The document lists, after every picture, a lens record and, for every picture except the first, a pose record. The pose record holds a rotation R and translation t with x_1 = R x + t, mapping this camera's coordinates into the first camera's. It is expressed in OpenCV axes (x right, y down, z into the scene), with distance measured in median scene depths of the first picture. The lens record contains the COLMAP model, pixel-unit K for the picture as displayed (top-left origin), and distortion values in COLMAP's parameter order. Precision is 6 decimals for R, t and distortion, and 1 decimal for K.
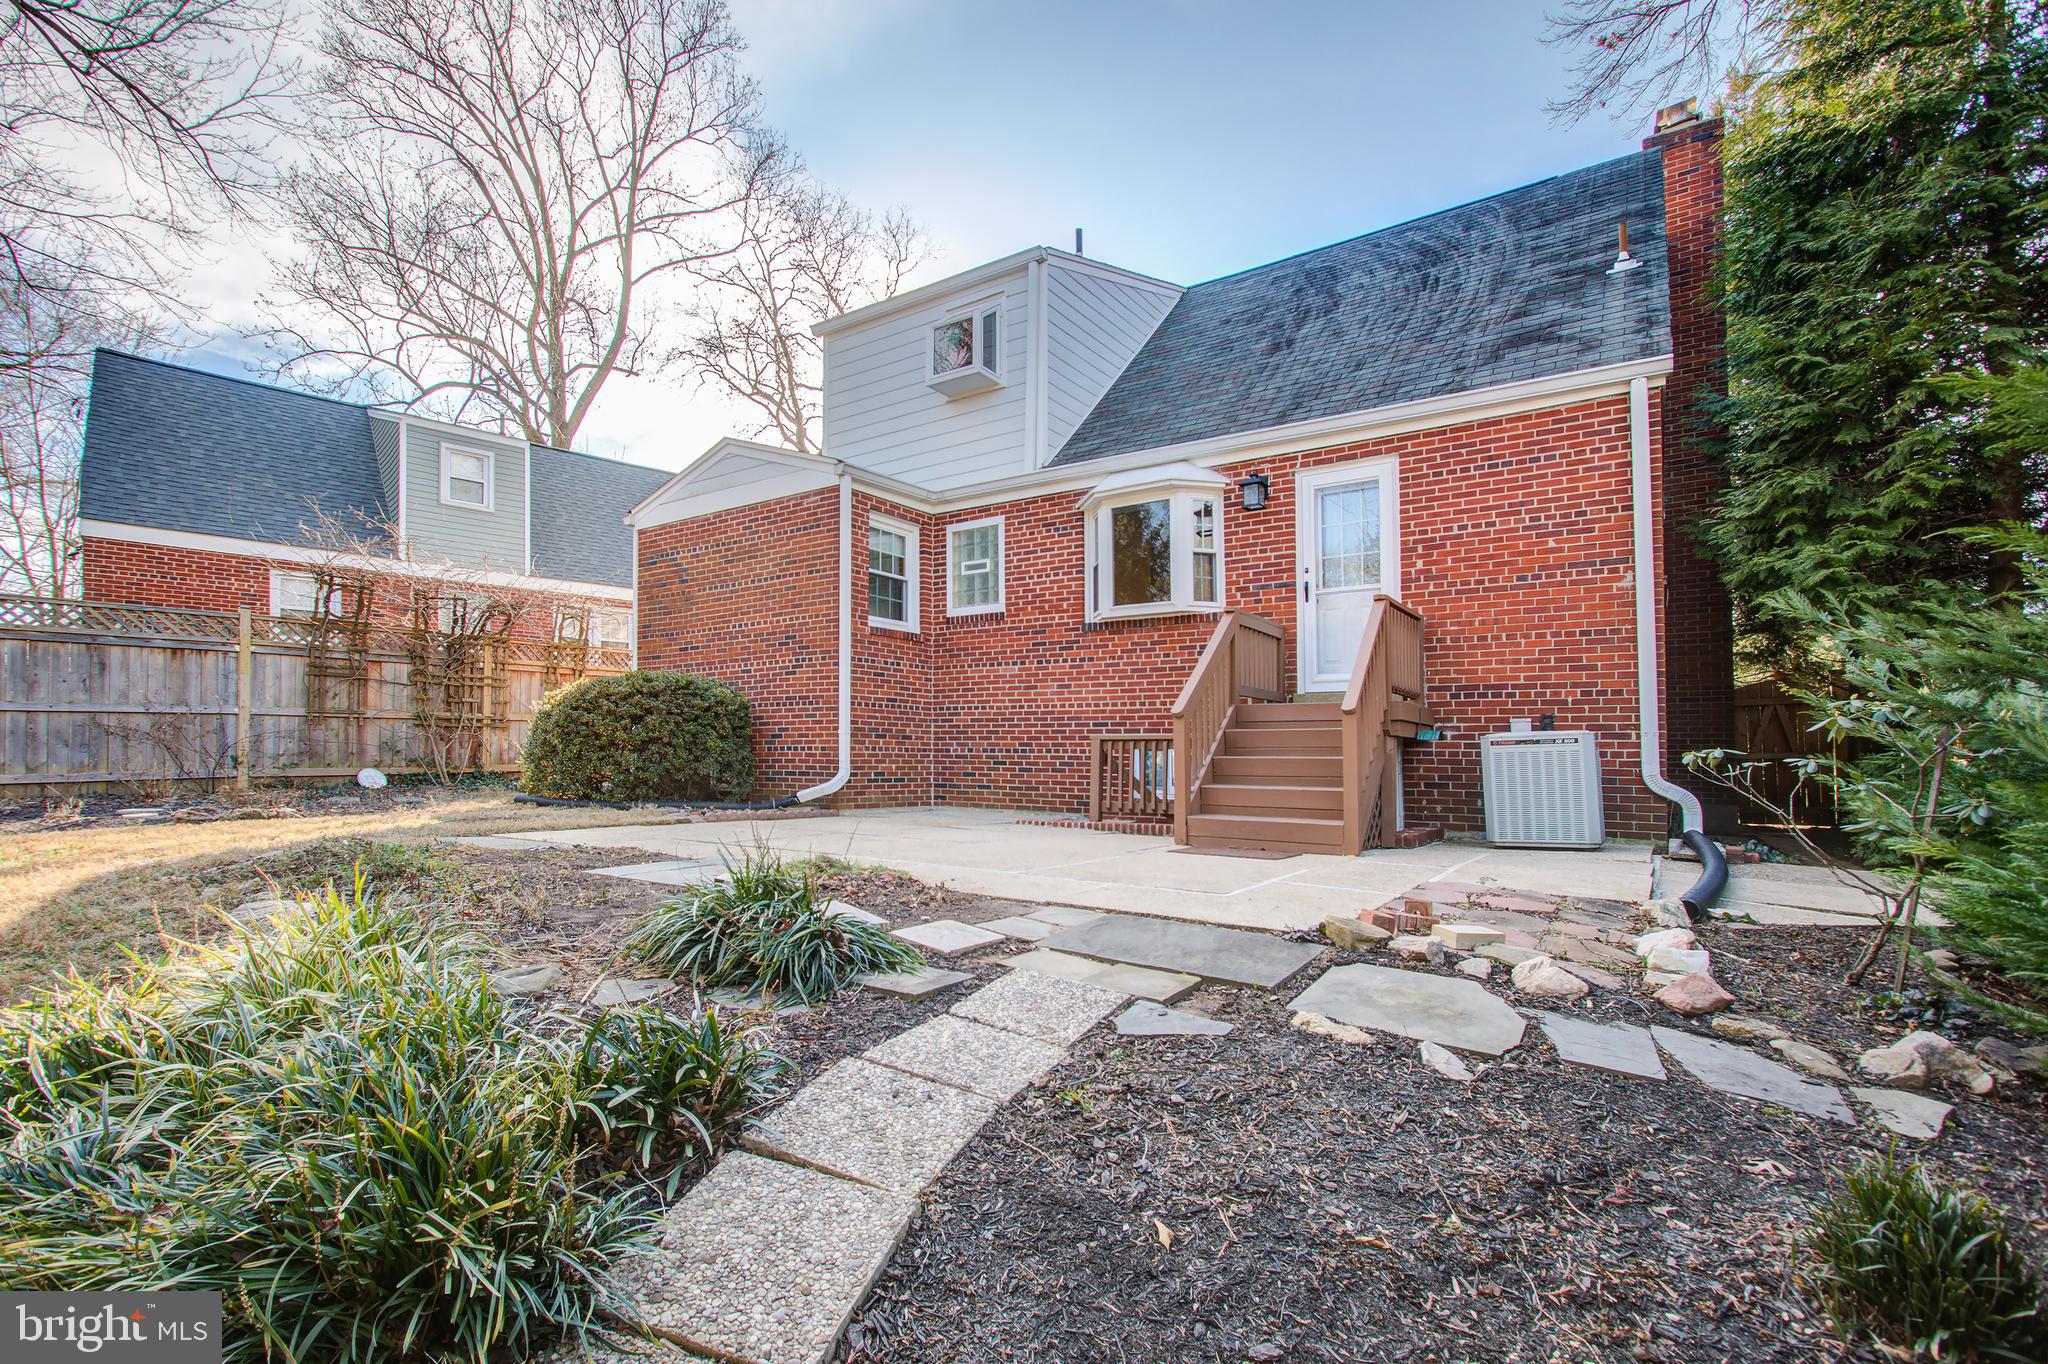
lens RADIAL K [[946.0, 0, 1023.7], [0, 946.0, 661.9], [0, 0, 1]] dist [-0.019020, 0.029475]
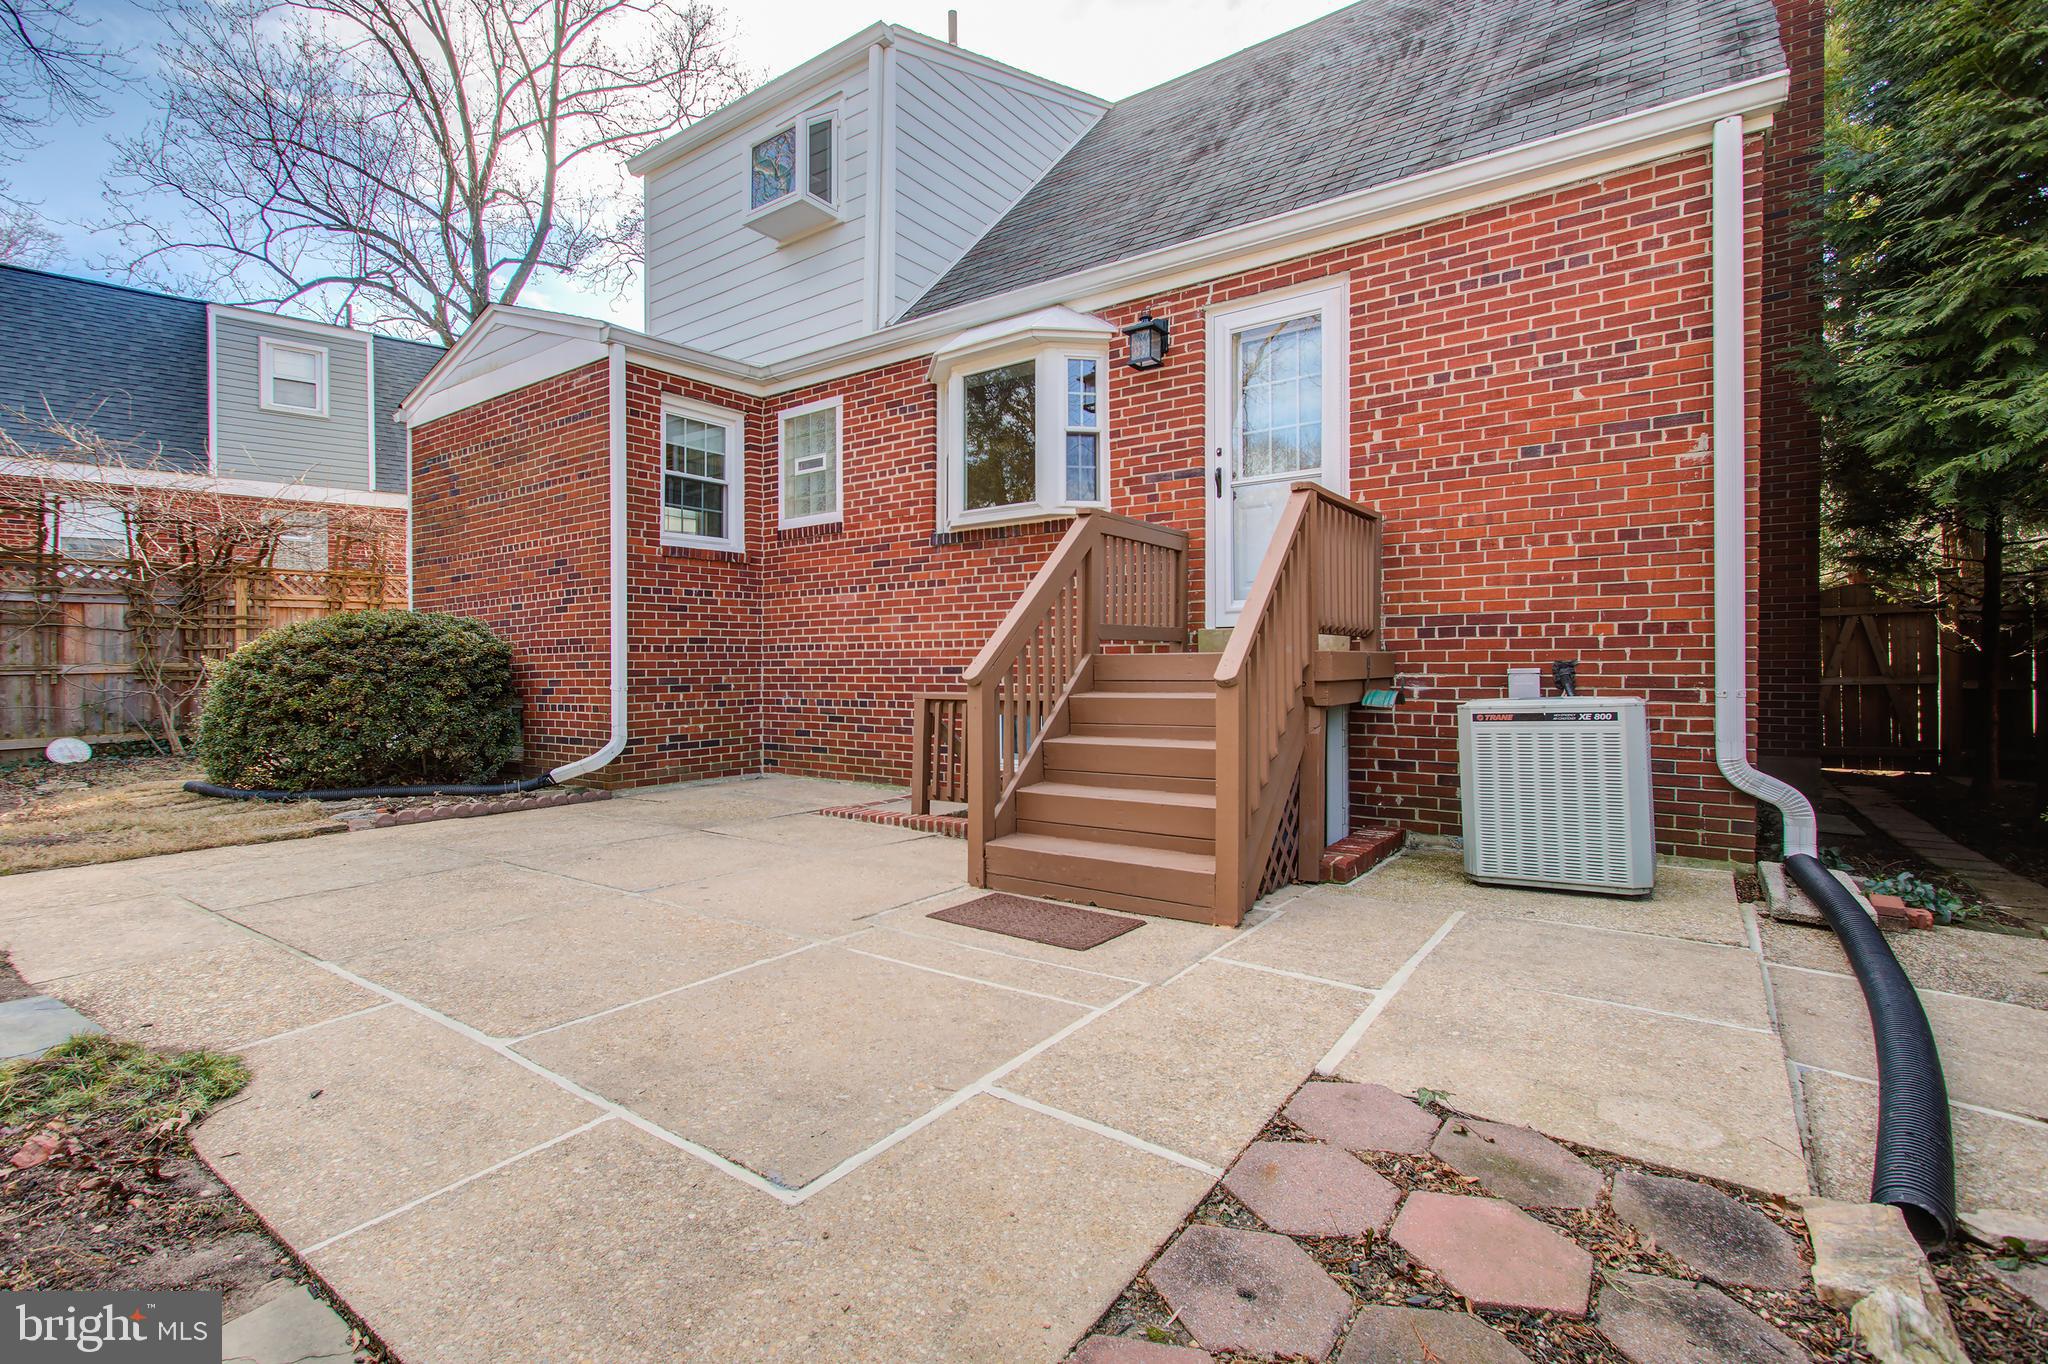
lens RADIAL K [[922.1, 0, 1014.0], [0, 922.1, 638.6], [0, 0, 1]] dist [0.001444, 0.000820]
pose [[0.999344, -0.021979, -0.028774, 0.164214], [0.024179, 0.996624, 0.078458, -0.016364], [0.026953, -0.079102, 0.996502, 0.302596]]
